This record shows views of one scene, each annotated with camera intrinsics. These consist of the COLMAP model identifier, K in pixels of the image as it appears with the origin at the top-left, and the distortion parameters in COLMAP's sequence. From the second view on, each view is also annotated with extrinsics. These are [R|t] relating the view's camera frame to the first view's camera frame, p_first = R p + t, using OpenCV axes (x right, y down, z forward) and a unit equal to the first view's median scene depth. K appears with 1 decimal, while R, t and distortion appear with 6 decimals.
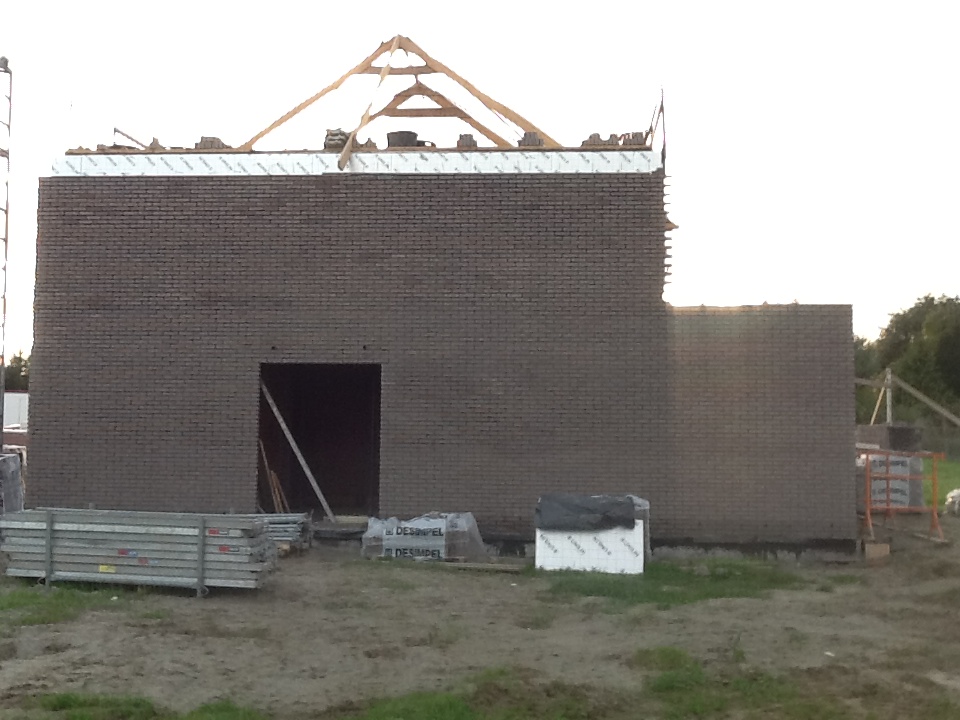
lens RADIAL K [[1178.8, 0, 481.7], [0, 1178.8, 360.1], [0, 0, 1]] dist [-0.008778, 0.000000]
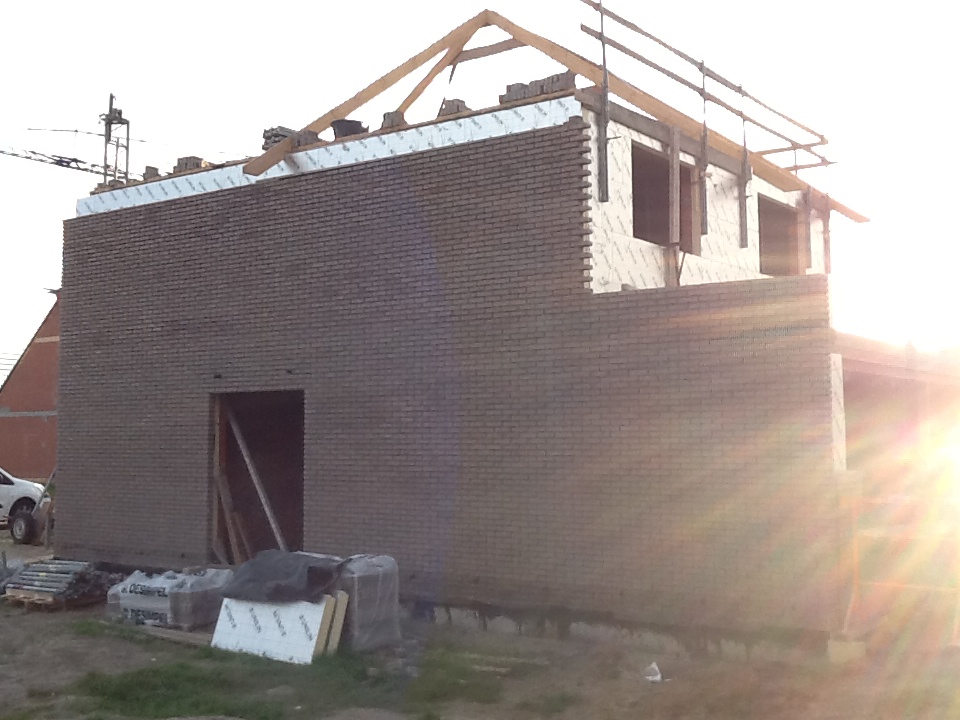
lens RADIAL K [[1178.8, 0, 479.0], [0, 1178.8, 359.6], [0, 0, 1]] dist [-0.008778, 0.000000]
pose [[0.848433, -0.049936, -0.526941, 0.488129], [0.042694, 0.998752, -0.025906, 0.009218], [0.527577, -0.000518, 0.849507, 0.326847]]
